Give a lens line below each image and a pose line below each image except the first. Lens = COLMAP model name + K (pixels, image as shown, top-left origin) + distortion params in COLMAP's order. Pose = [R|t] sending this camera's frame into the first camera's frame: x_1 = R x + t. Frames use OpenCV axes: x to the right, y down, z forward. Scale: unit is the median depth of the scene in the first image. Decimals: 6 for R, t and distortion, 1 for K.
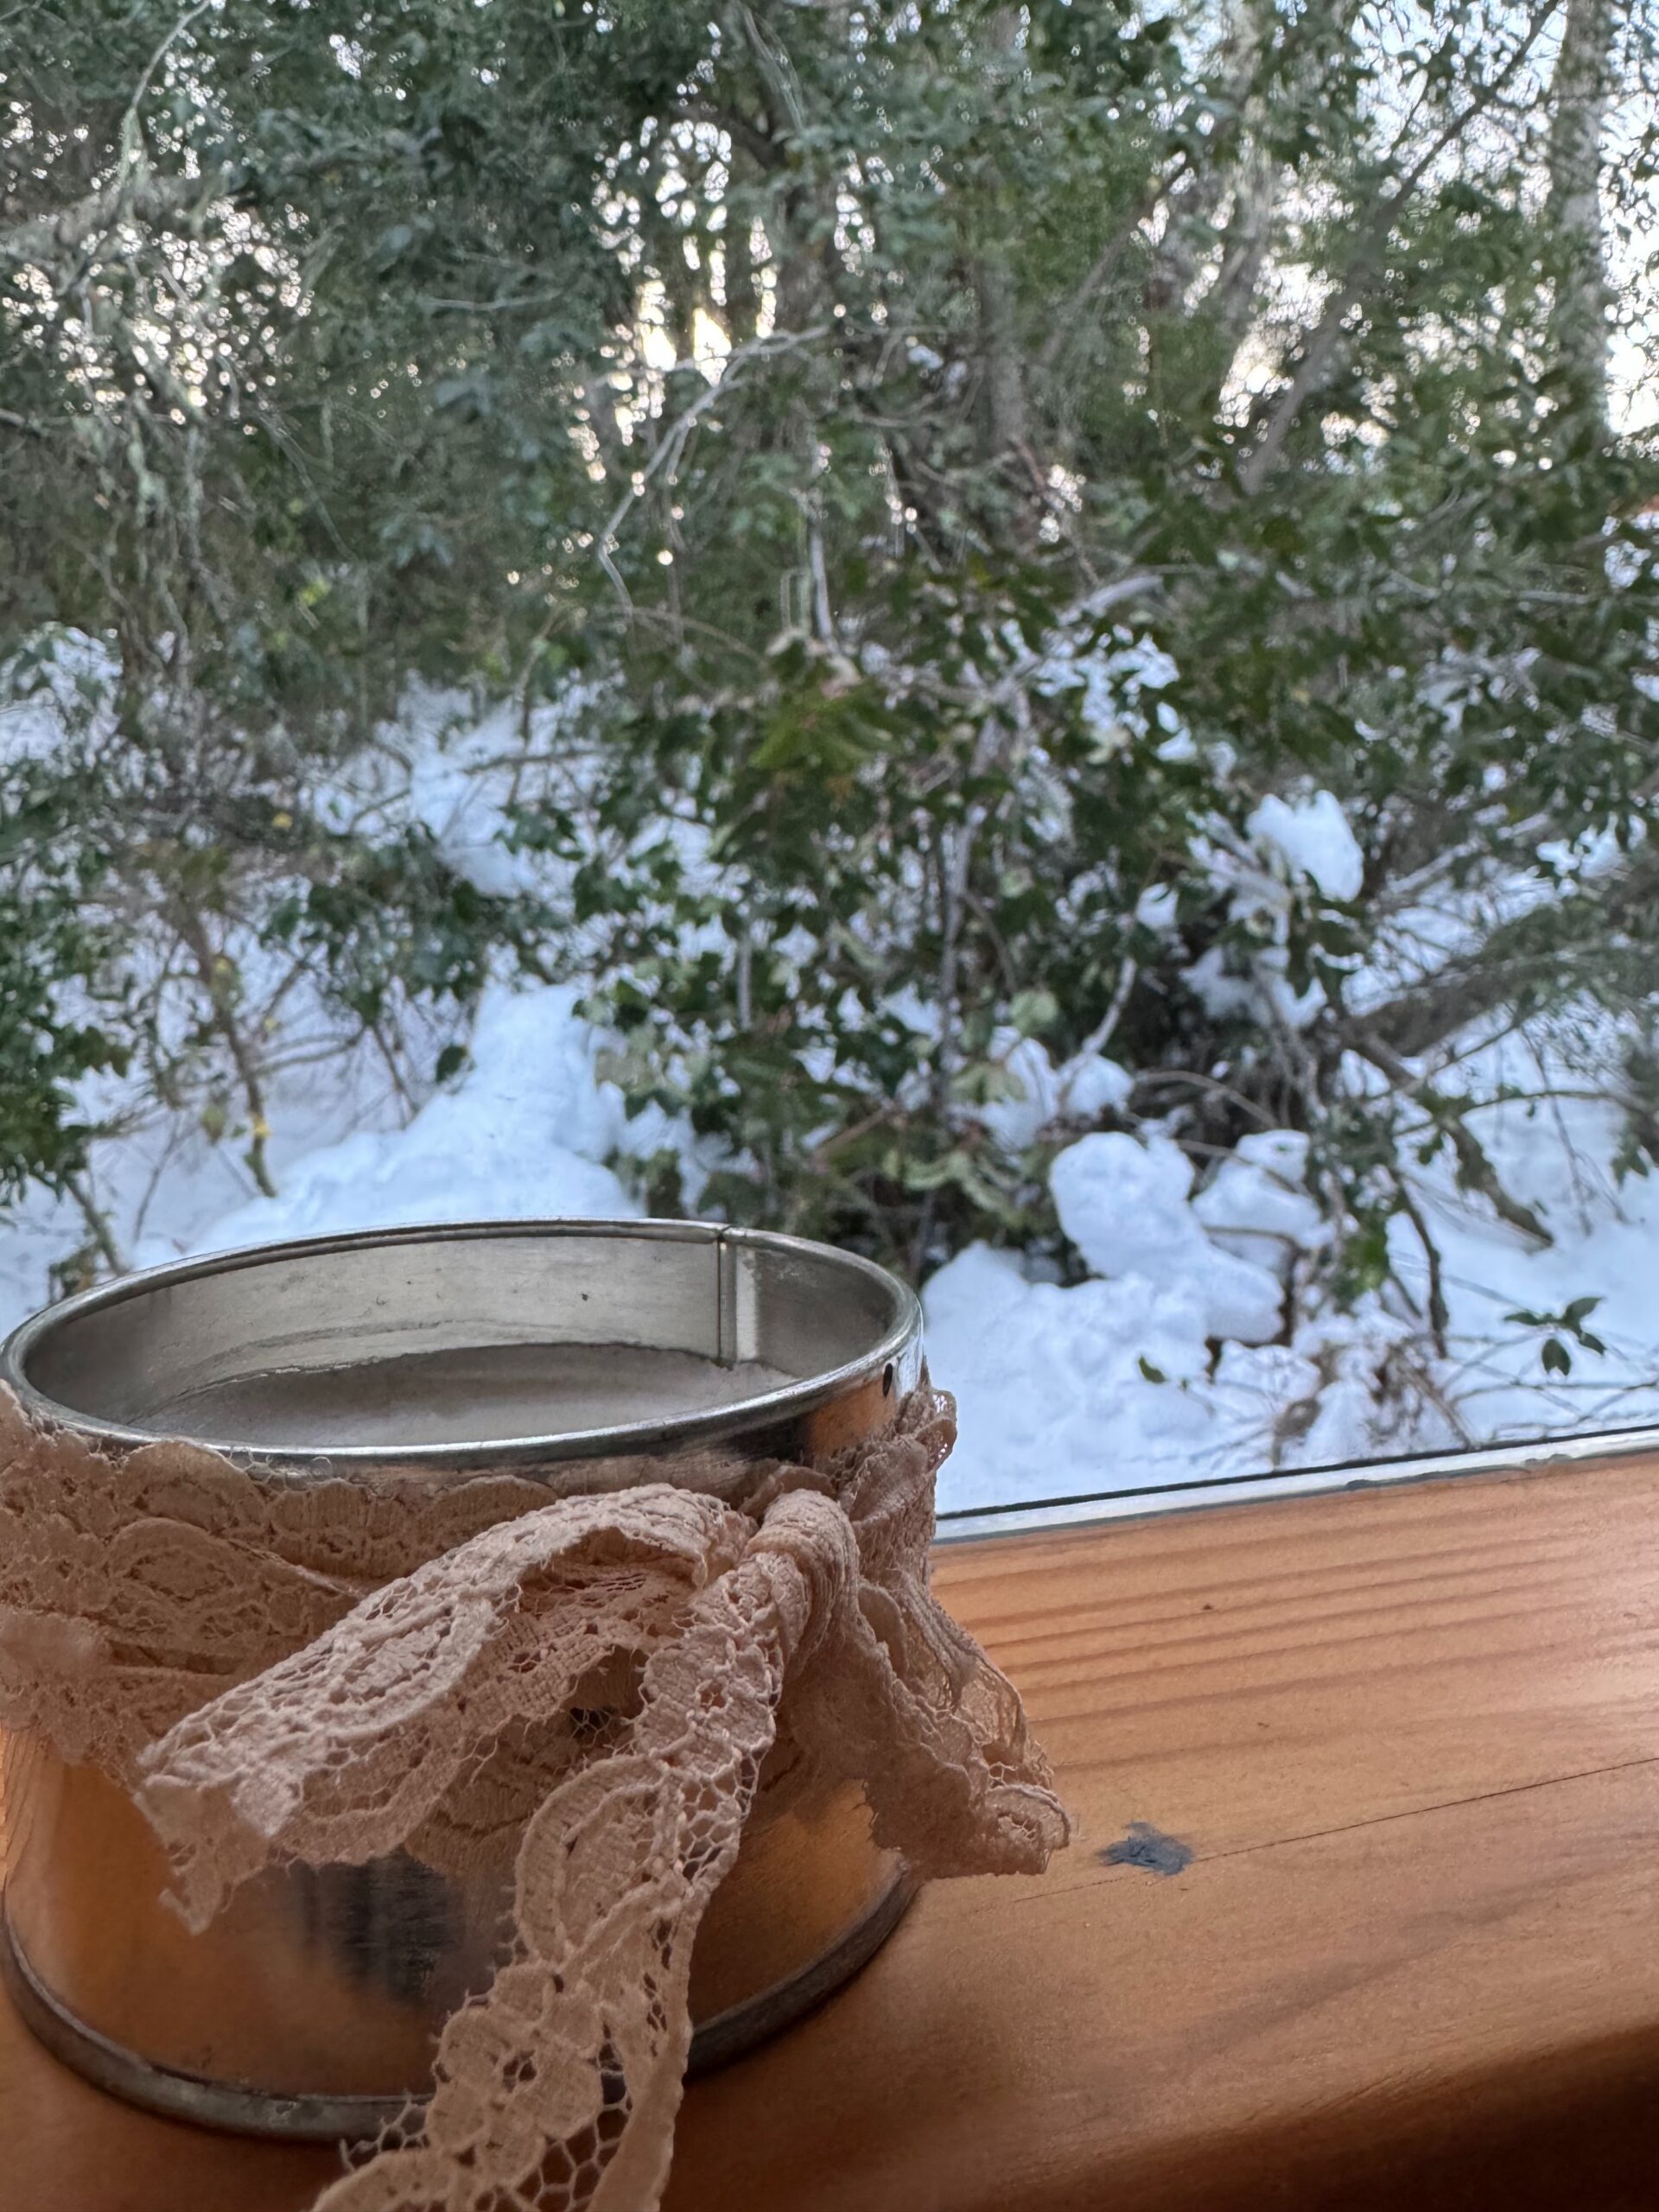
lens RADIAL K [[1566.8, 0, 831.6], [0, 1566.8, 1104.7], [0, 0, 1]] dist [0.042710, -0.052303]
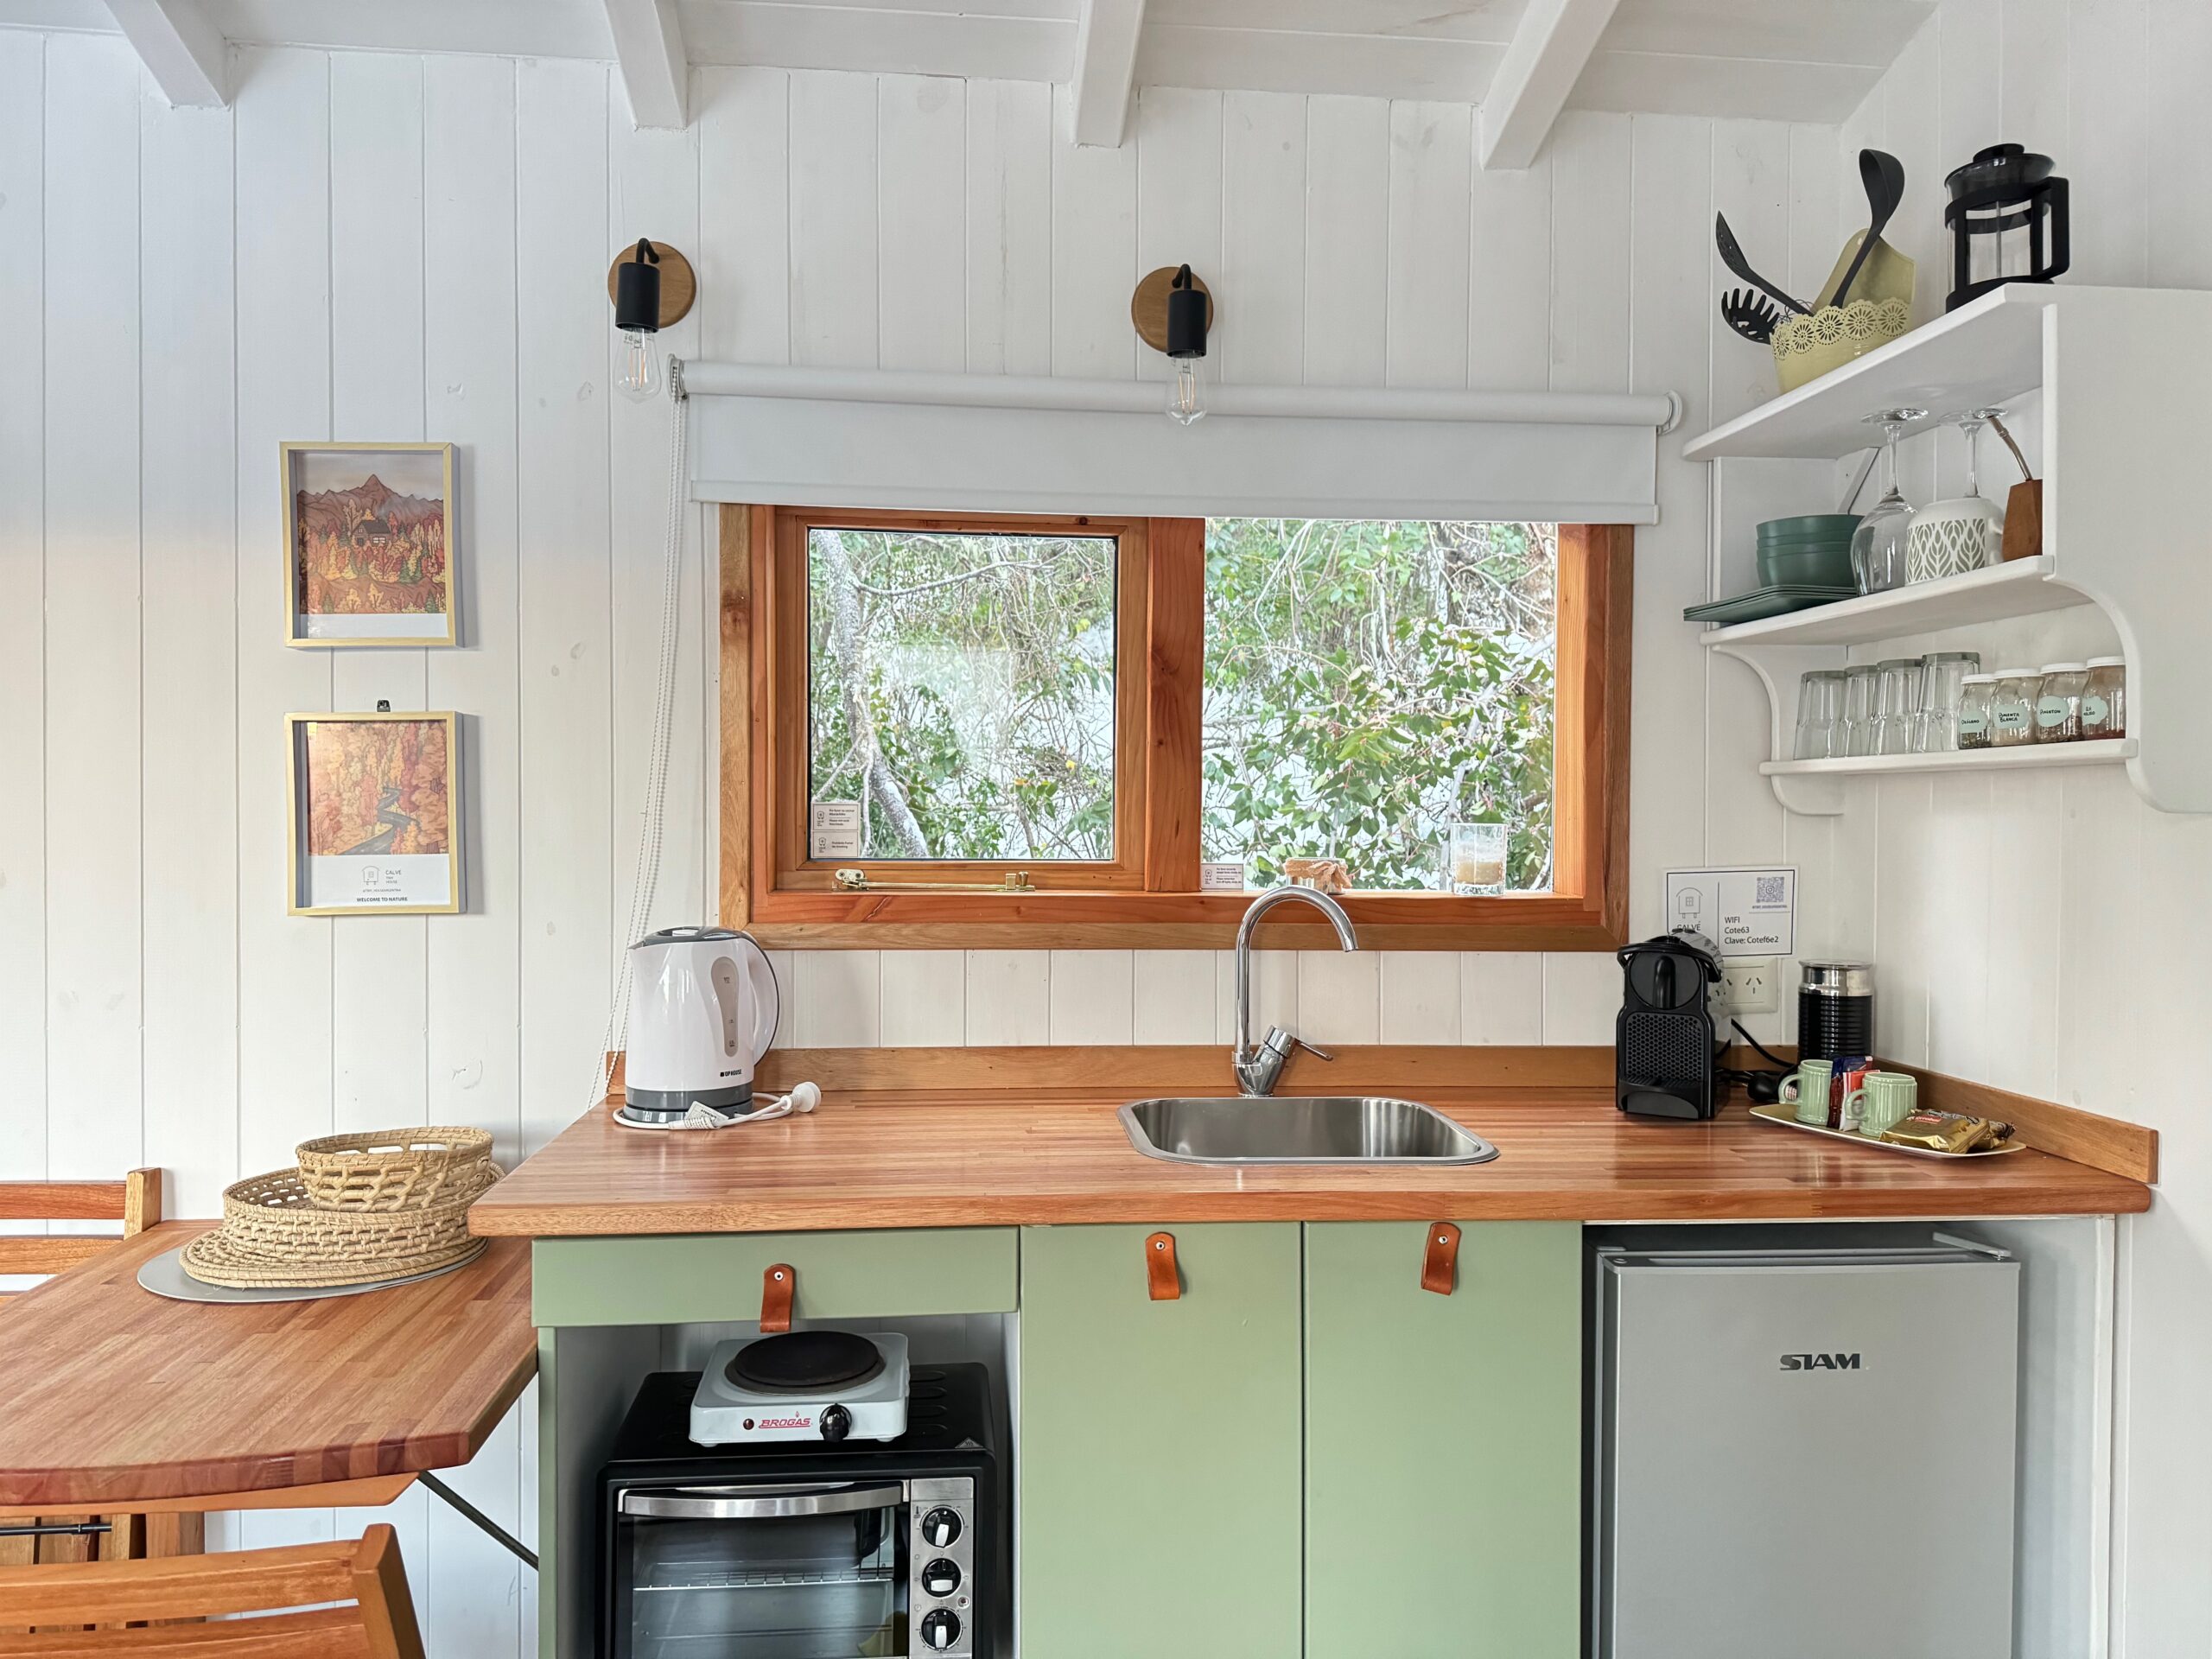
lens RADIAL K [[1566.8, 0, 1110.4], [0, 1566.8, 829.4], [0, 0, 1]] dist [0.042710, -0.052303]
pose [[0.981301, 0.017858, -0.191647, 0.036414], [-0.038787, 0.993608, -0.106015, 0.082533], [0.188529, 0.111466, 0.975721, -0.751631]]
